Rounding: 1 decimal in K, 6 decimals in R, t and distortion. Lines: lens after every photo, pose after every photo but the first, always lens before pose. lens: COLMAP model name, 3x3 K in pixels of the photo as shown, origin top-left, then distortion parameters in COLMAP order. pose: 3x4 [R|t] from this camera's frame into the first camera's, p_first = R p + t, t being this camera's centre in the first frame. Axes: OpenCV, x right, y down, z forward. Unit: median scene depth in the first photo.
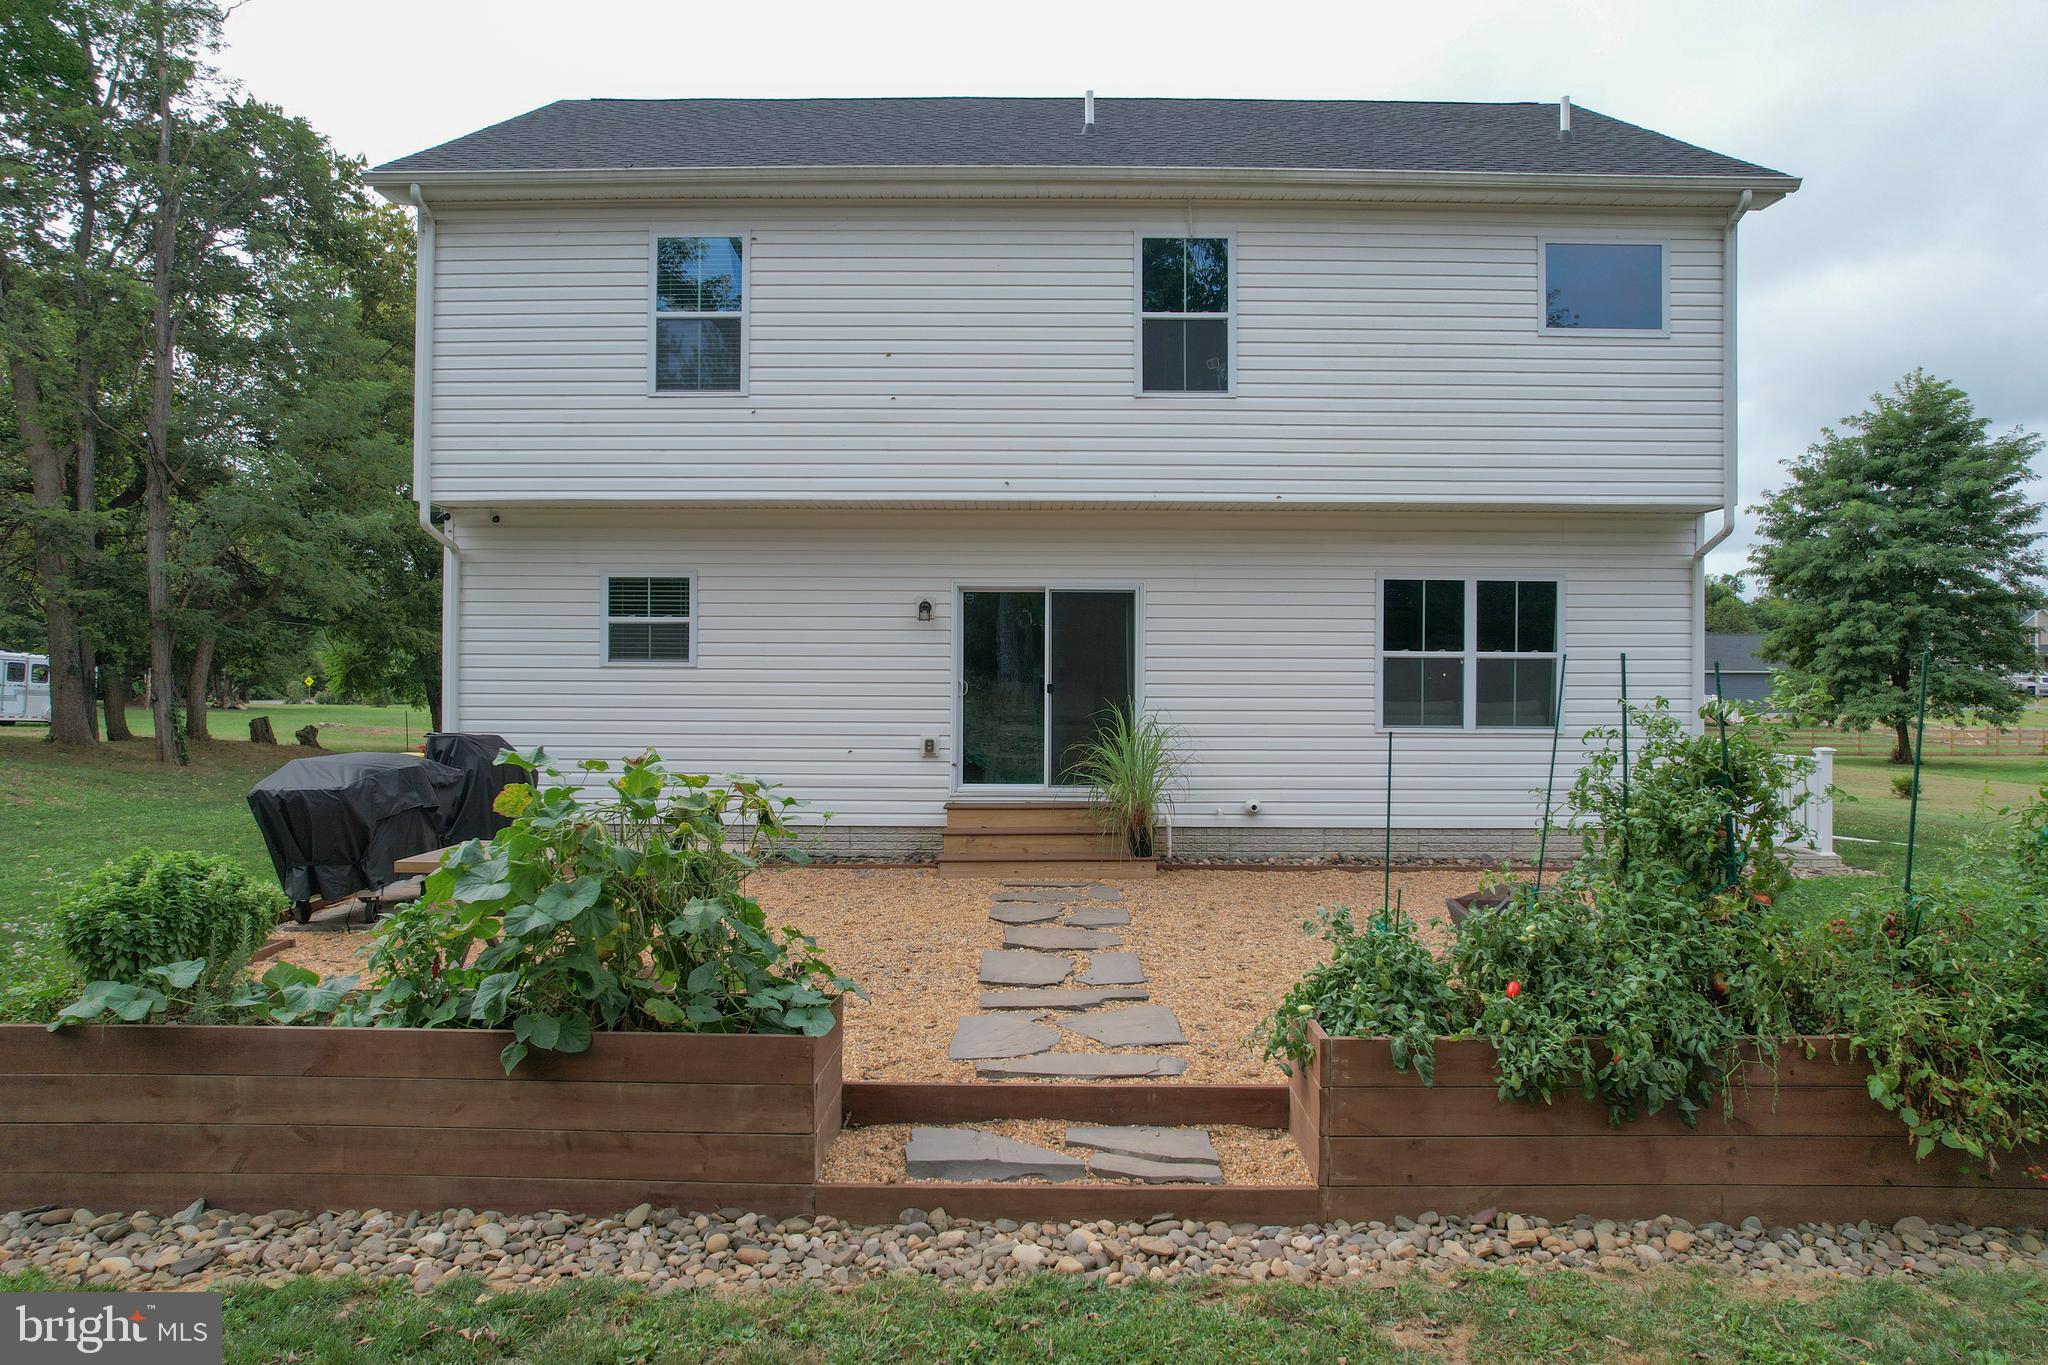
lens RADIAL K [[1307.7, 0, 1029.6], [0, 1307.7, 678.5], [0, 0, 1]] dist [-0.071356, 0.059881]
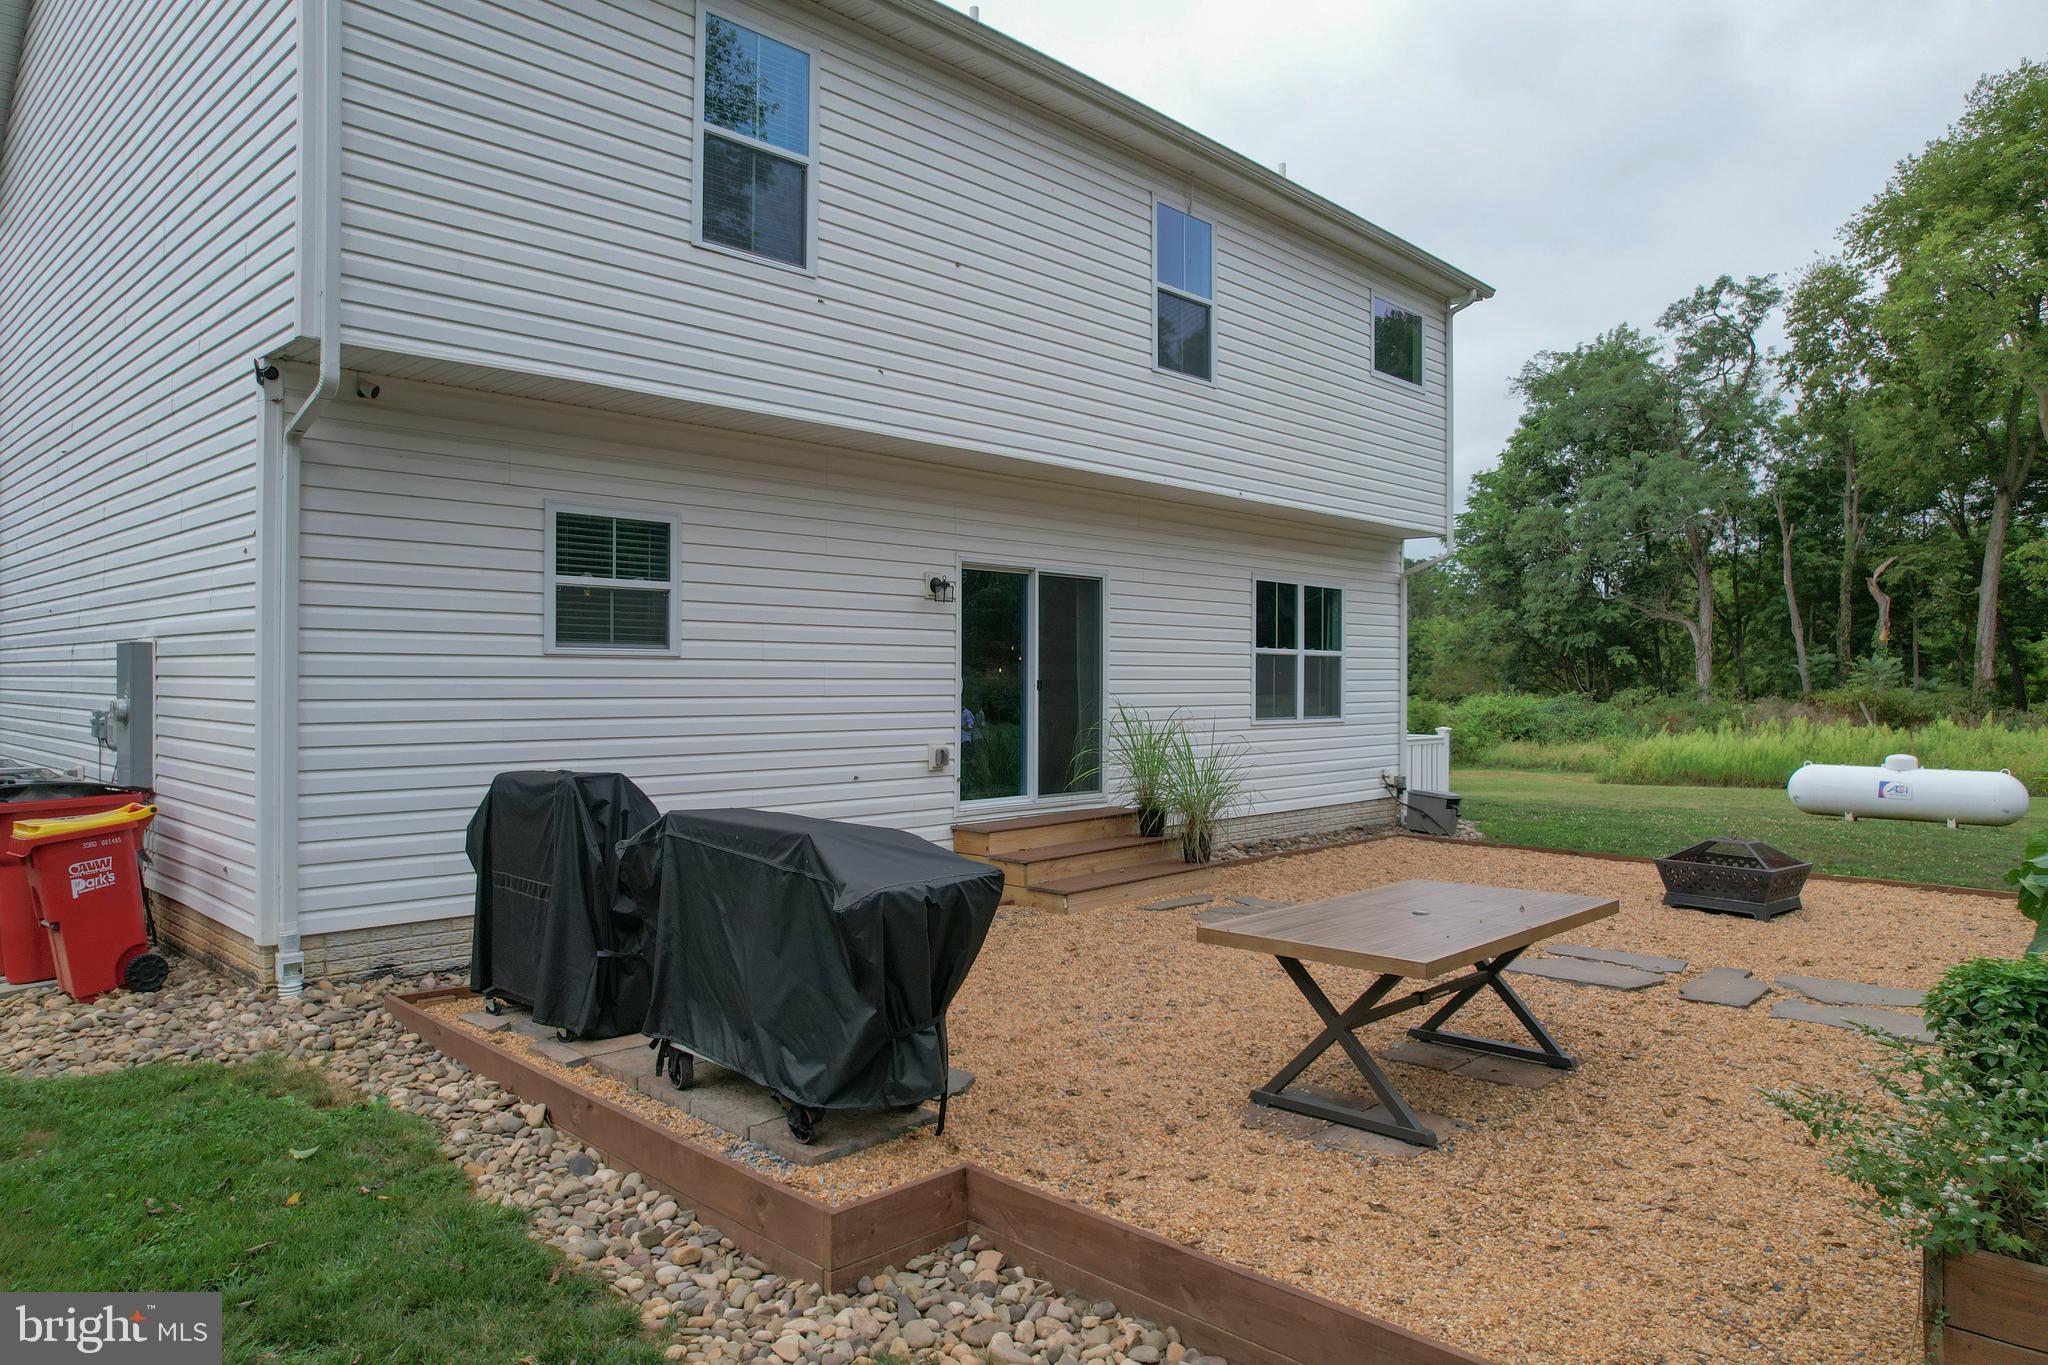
lens RADIAL K [[1310.7, 0, 1027.7], [0, 1310.7, 678.5], [0, 0, 1]] dist [-0.071529, 0.059131]
pose [[0.689000, -0.002330, 0.724758, -0.624384], [0.001194, 0.999997, 0.002080, 0.001473], [-0.724761, -0.000567, 0.689000, 0.402708]]
